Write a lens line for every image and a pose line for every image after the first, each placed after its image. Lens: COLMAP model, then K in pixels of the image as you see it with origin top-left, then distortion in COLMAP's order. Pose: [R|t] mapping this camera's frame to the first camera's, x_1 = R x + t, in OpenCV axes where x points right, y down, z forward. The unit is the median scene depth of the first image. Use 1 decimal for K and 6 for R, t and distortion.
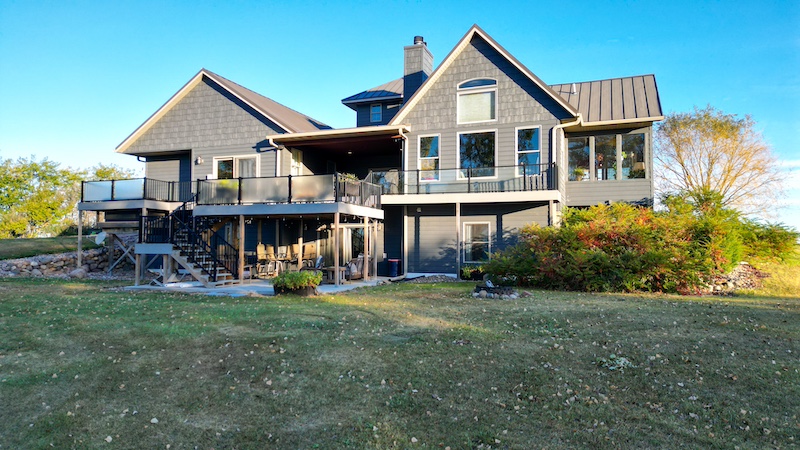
lens RADIAL K [[554.6, 0, 397.1], [0, 554.6, 223.2], [0, 0, 1]] dist [0.008408, 0.016200]
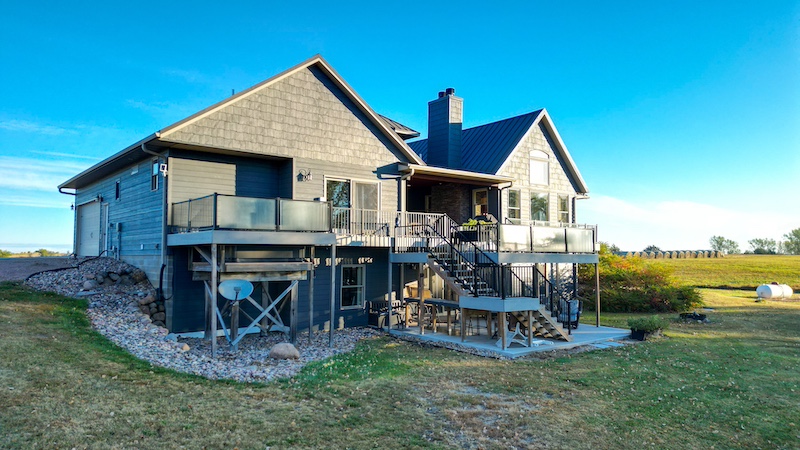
lens RADIAL K [[554.6, 0, 393.1], [0, 554.6, 222.5], [0, 0, 1]] dist [0.008408, 0.016200]
pose [[0.507698, 0.056300, 0.859694, -0.954995], [-0.034096, 0.998394, -0.045247, -0.025136], [-0.860860, -0.006340, 0.508802, 0.558503]]
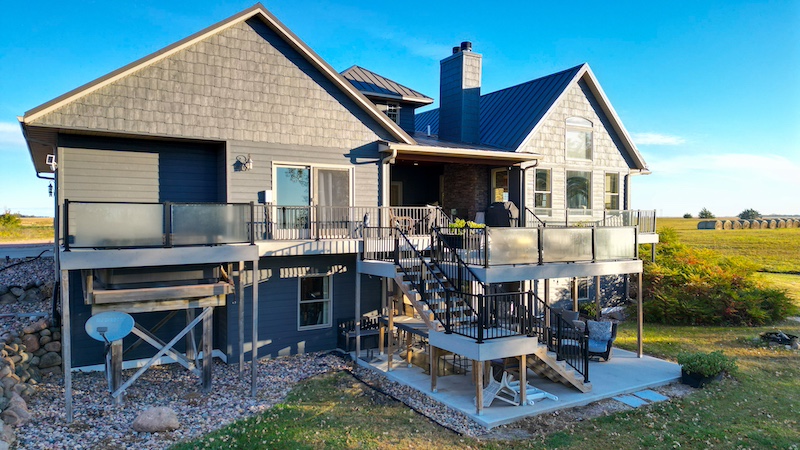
lens RADIAL K [[554.6, 0, 398.5], [0, 554.6, 225.5], [0, 0, 1]] dist [0.008408, 0.016200]
pose [[0.613806, -0.007011, 0.789426, -0.735982], [-0.029026, 0.999084, 0.031442, -0.076229], [-0.788923, -0.042213, 0.613041, 0.553584]]
